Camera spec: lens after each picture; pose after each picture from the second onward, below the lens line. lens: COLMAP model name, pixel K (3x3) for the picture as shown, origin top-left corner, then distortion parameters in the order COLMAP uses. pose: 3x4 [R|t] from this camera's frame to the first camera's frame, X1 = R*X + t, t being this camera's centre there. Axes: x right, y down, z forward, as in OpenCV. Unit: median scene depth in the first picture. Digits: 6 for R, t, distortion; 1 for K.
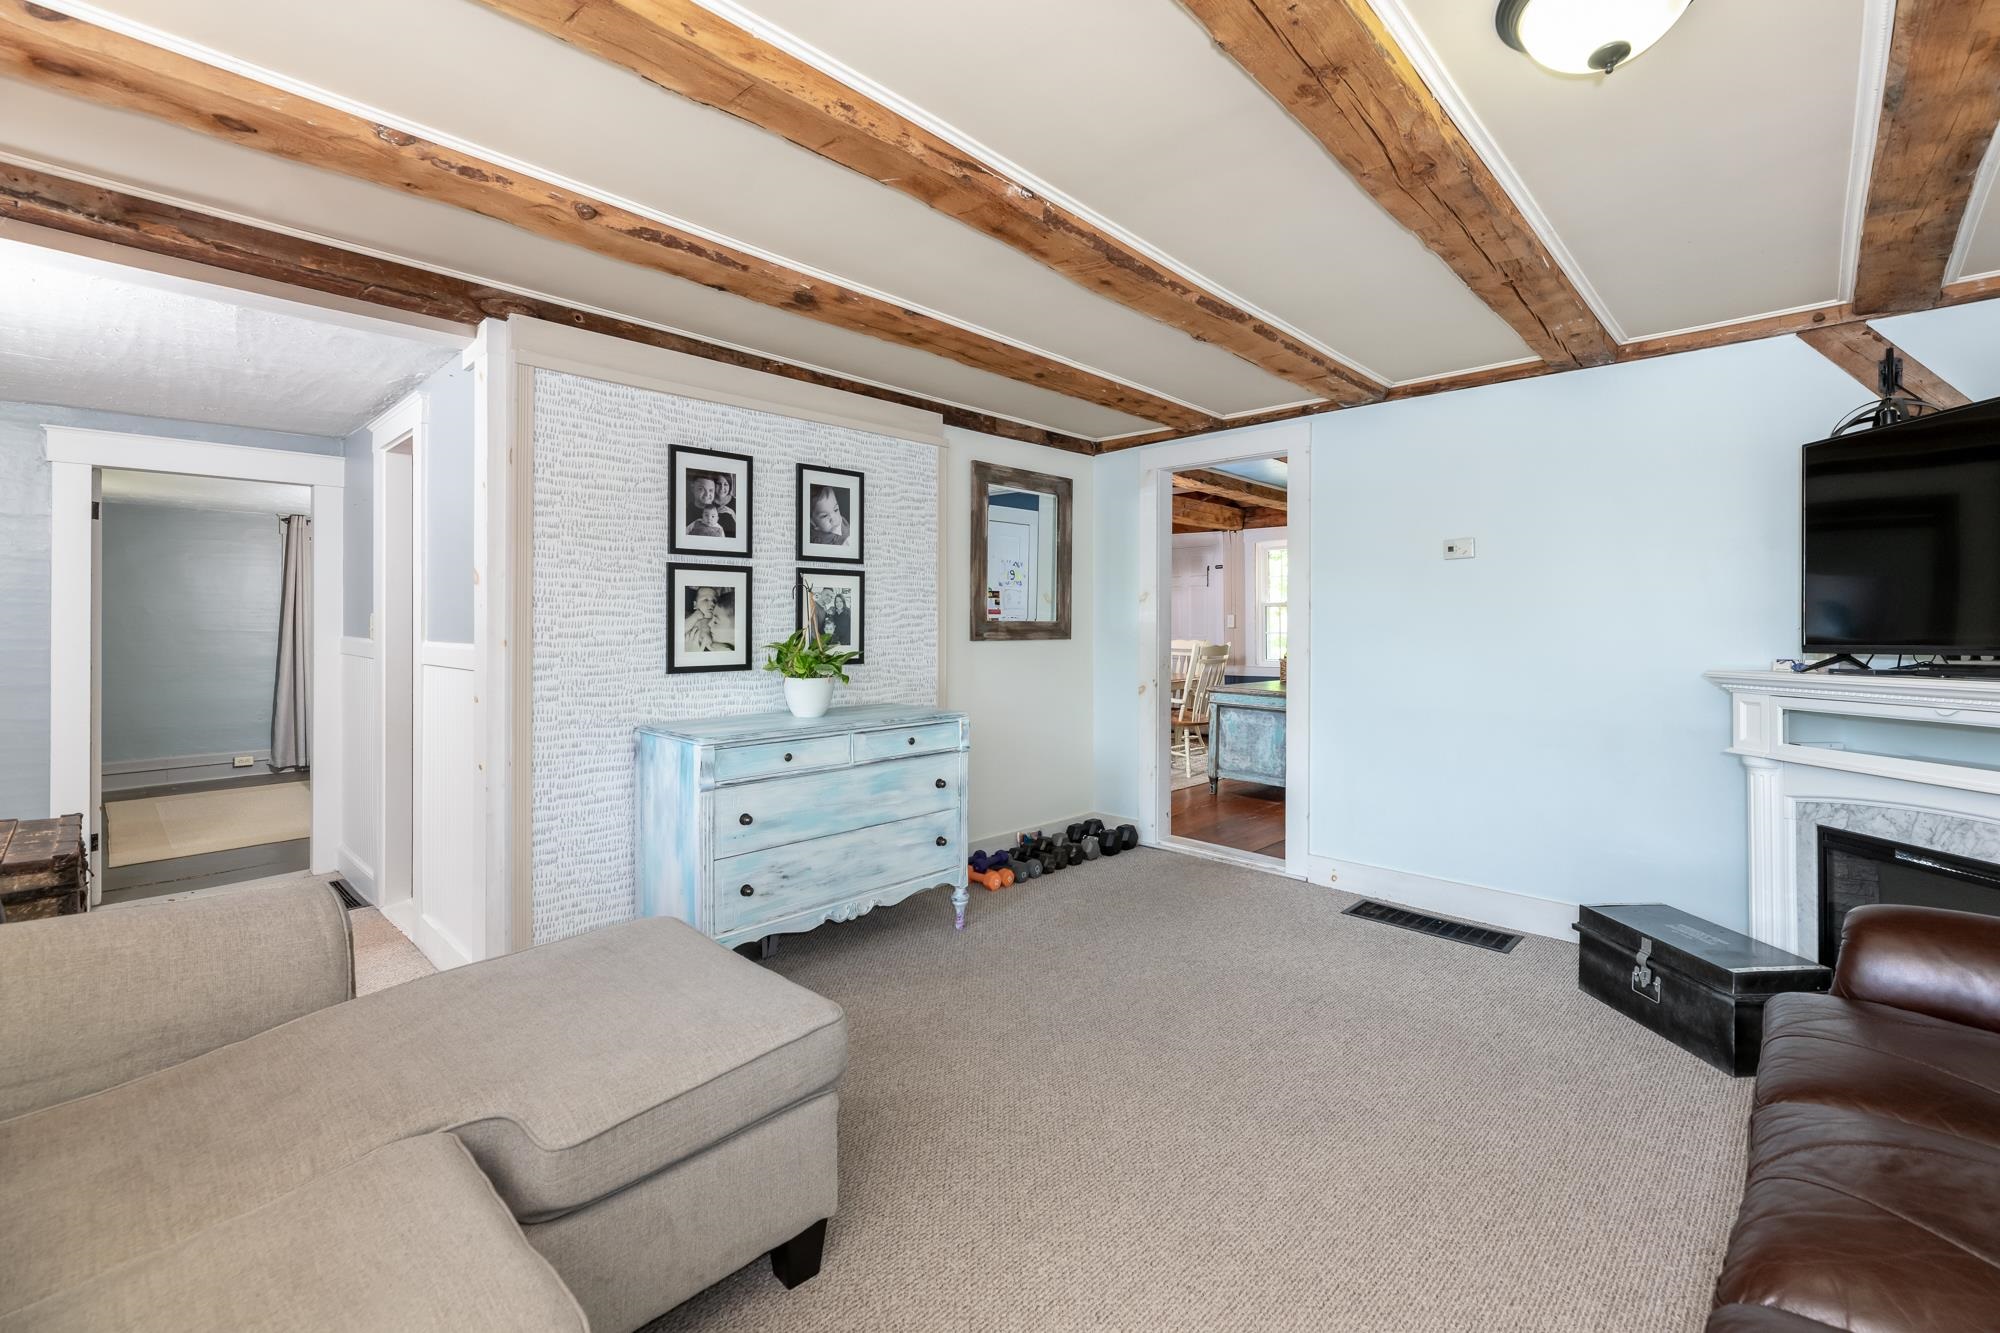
lens RADIAL K [[860.5, 0, 1041.1], [0, 860.5, 614.9], [0, 0, 1]] dist [0.000958, 0.000121]
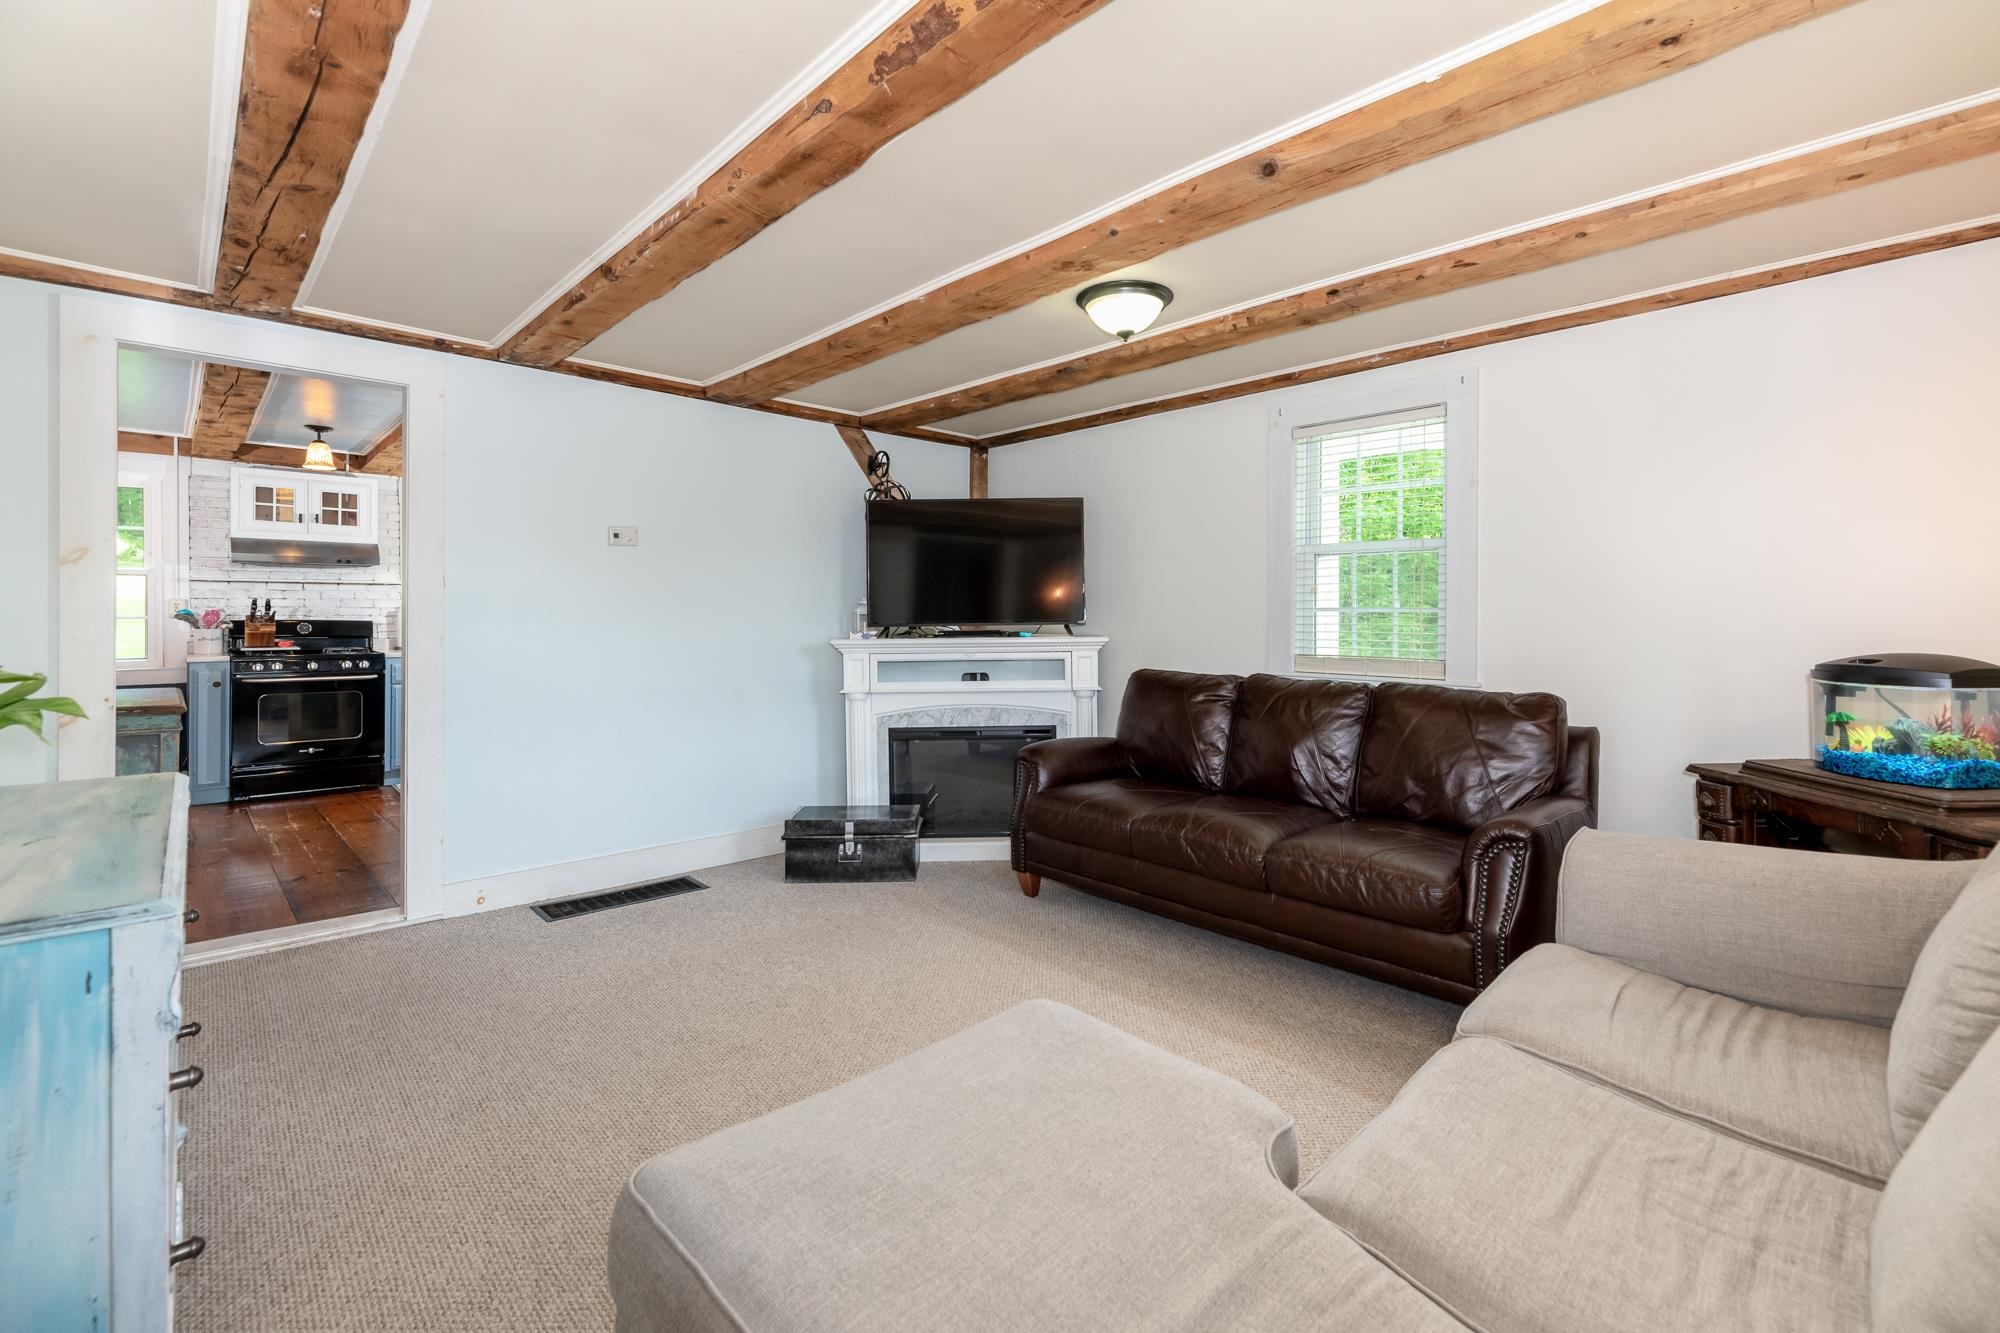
lens RADIAL K [[860.5, 0, 1041.1], [0, 860.5, 614.9], [0, 0, 1]] dist [0.000958, 0.000121]
pose [[0.053370, 0.003181, 0.998570, -0.701612], [-0.011881, 0.999926, -0.002551, 0.021086], [-0.998504, -0.011728, 0.053404, 0.563440]]
